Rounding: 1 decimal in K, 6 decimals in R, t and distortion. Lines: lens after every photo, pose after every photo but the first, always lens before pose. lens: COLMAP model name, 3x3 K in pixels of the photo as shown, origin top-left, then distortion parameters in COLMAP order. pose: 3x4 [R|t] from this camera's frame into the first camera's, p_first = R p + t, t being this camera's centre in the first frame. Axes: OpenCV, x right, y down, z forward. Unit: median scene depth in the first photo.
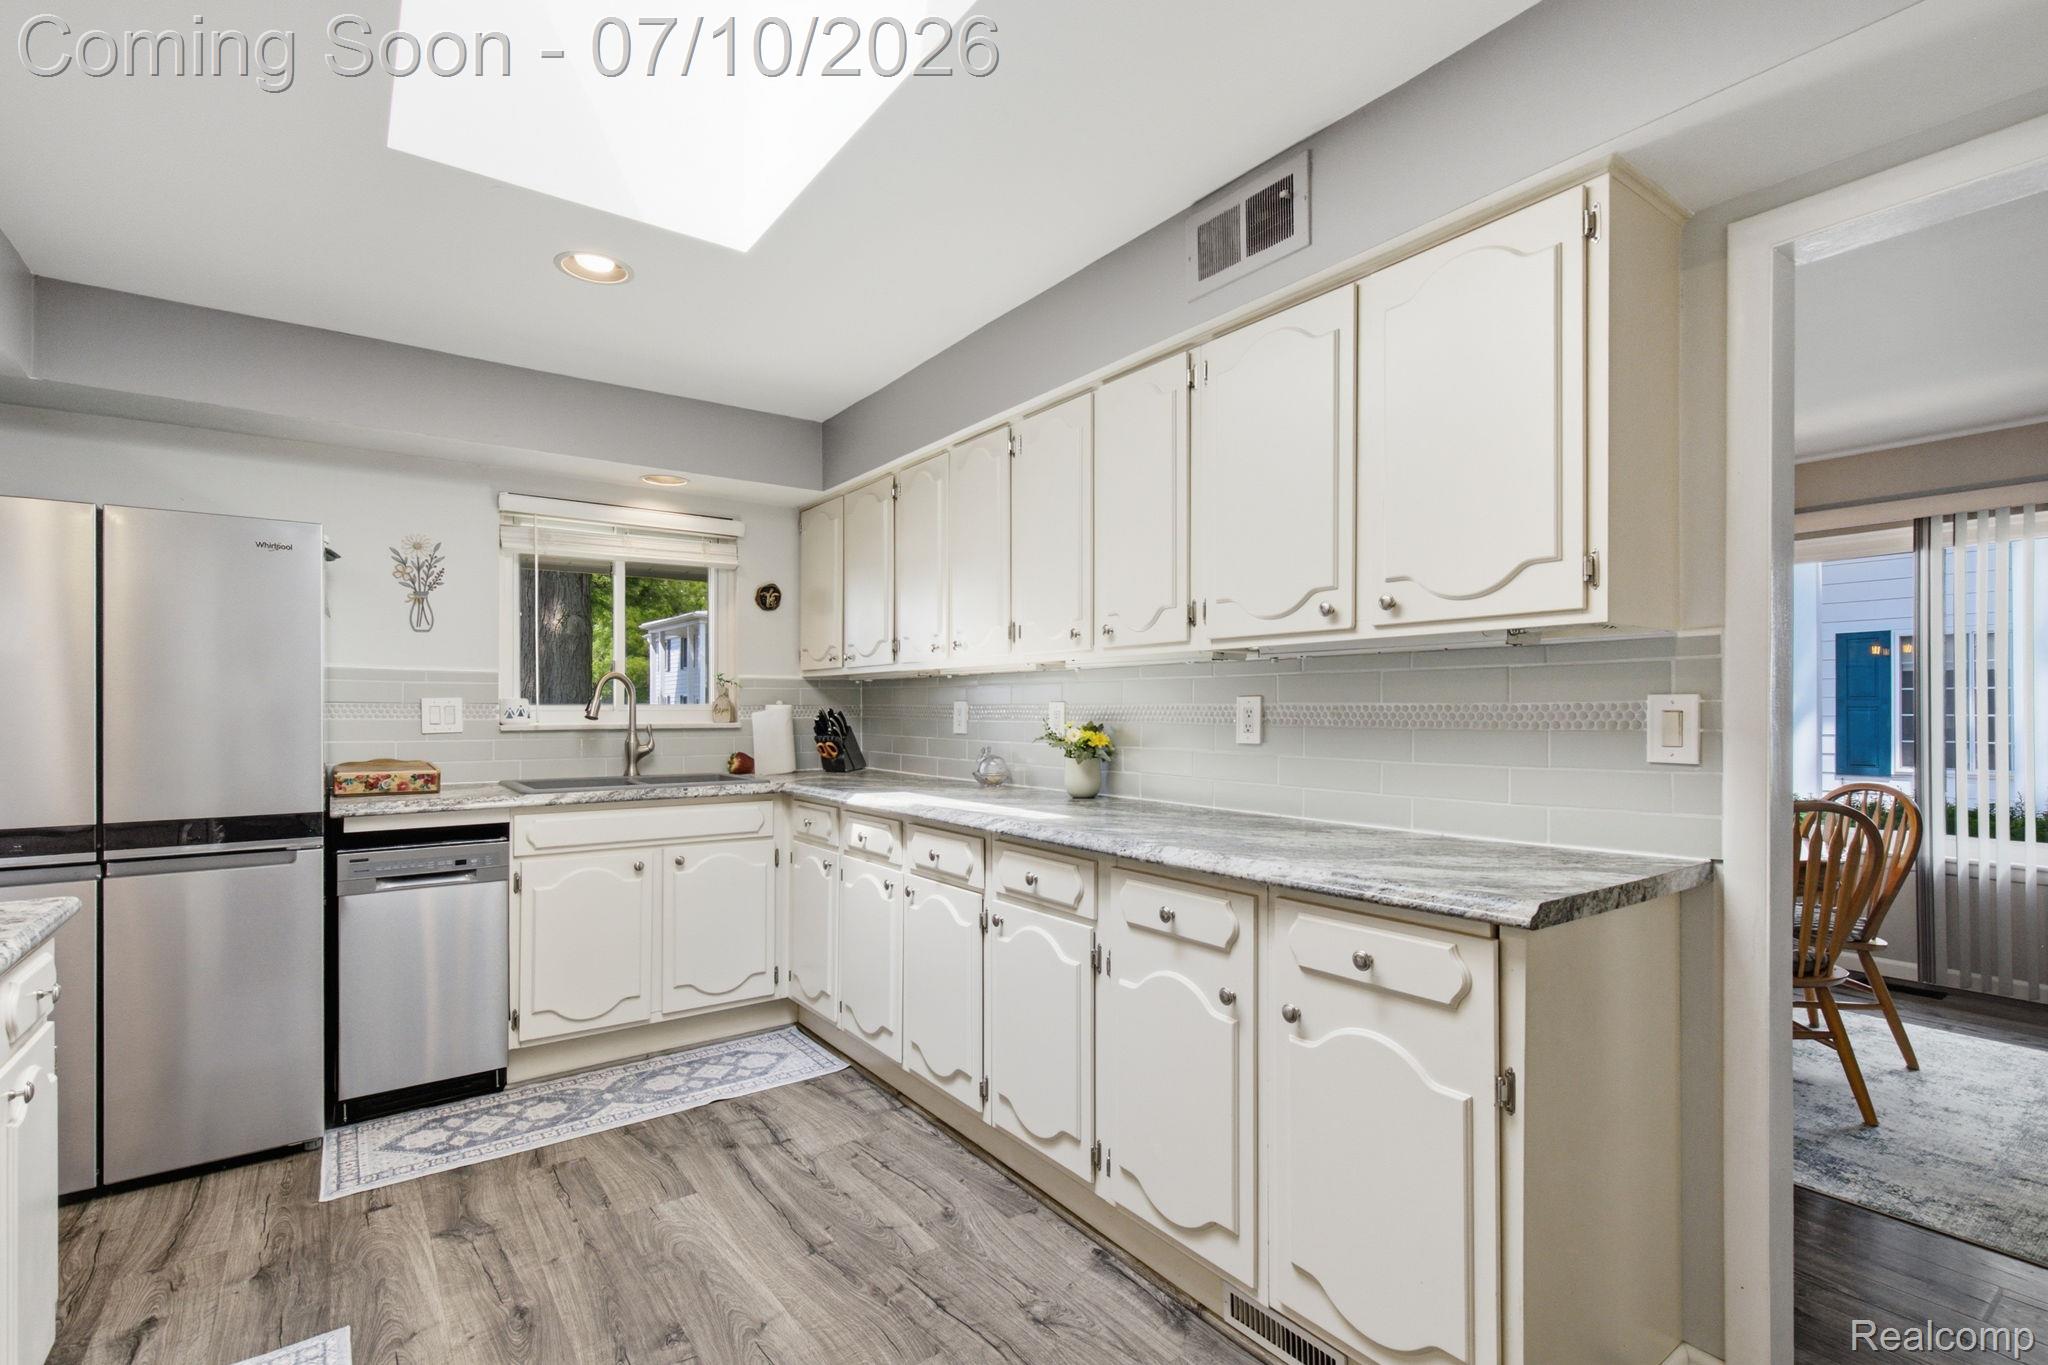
lens RADIAL K [[942.6, 0, 1032.9], [0, 942.6, 703.7], [0, 0, 1]] dist [0.004063, 0.000392]
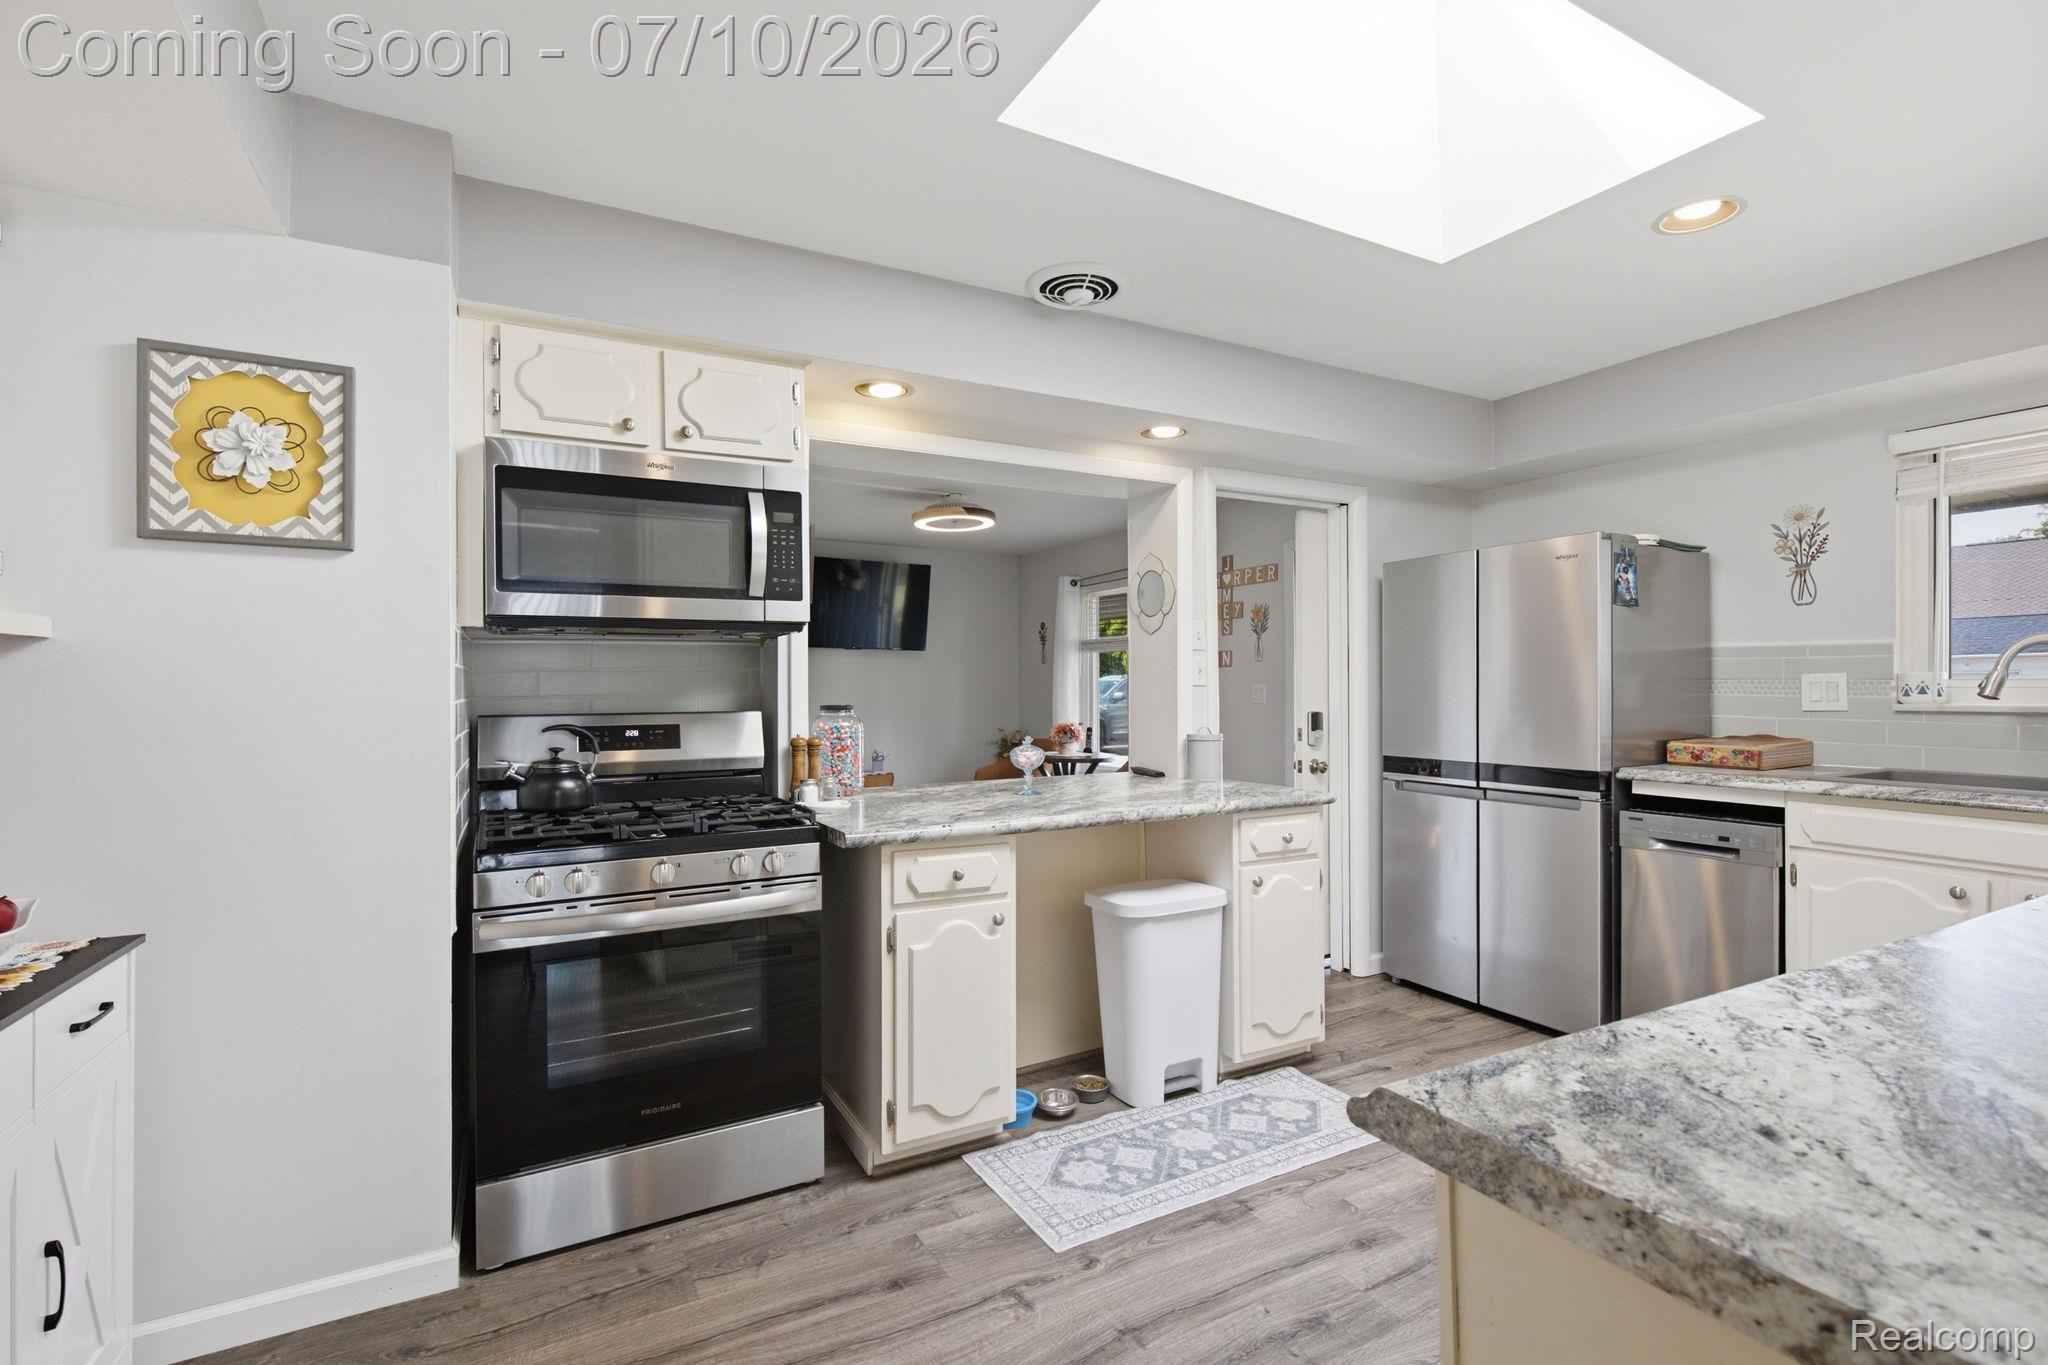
lens RADIAL K [[942.6, 0, 1042.0], [0, 942.6, 683.2], [0, 0, 1]] dist [0.004063, 0.000392]
pose [[-0.119481, -0.001719, -0.992835, 0.581249], [0.007117, 0.999971, -0.002588, 0.000479], [0.992811, -0.007375, -0.119466, 0.495091]]
